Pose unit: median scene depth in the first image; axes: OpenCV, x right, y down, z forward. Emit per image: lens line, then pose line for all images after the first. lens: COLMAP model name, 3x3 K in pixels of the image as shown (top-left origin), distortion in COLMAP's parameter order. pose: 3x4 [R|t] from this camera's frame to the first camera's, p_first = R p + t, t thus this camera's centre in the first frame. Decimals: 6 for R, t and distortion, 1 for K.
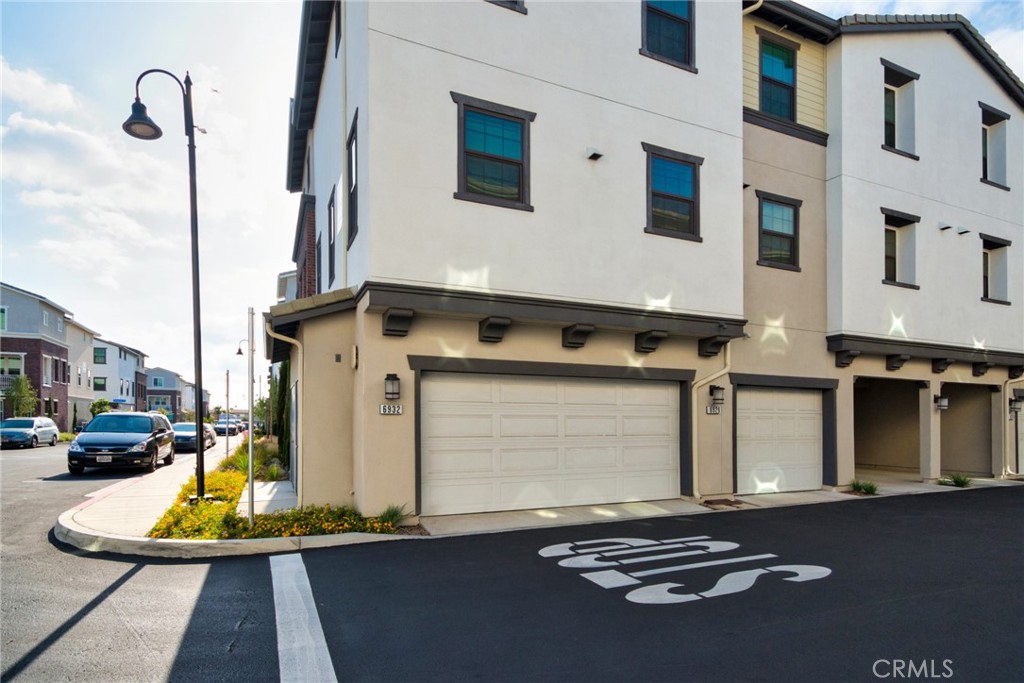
lens RADIAL K [[459.6, 0, 522.4], [0, 459.6, 416.5], [0, 0, 1]] dist [0.023525, -0.013002]
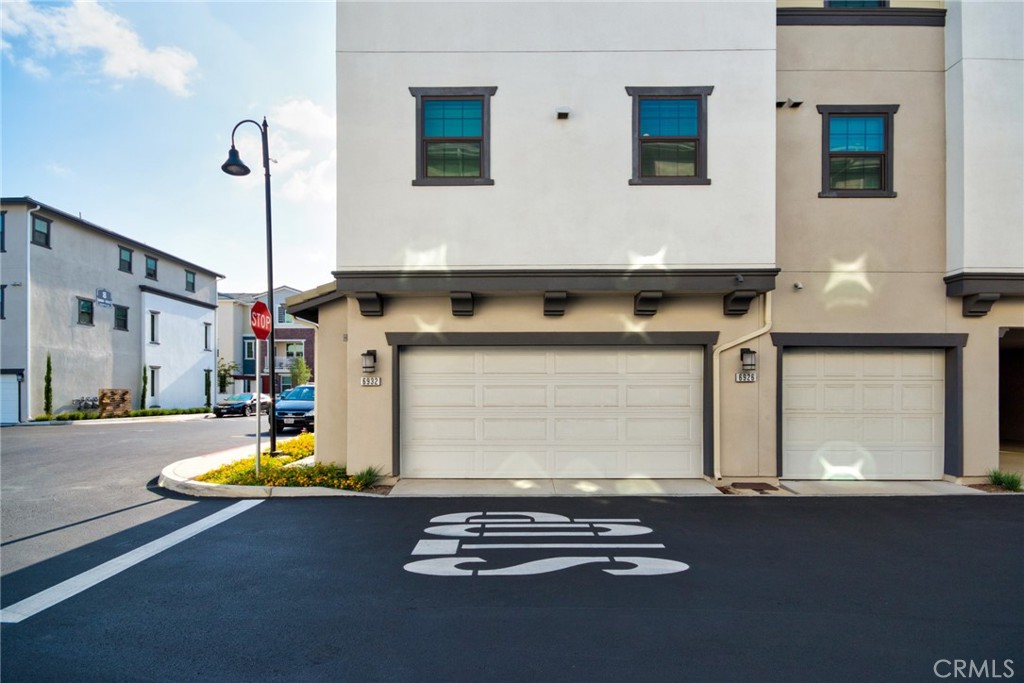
lens RADIAL K [[459.6, 0, 527.1], [0, 459.6, 389.0], [0, 0, 1]] dist [0.023525, -0.013002]
pose [[0.933577, -0.004711, -0.358347, 0.405375], [0.007184, 0.999959, 0.005570, -0.000294], [0.358306, -0.007775, 0.933572, 0.069098]]
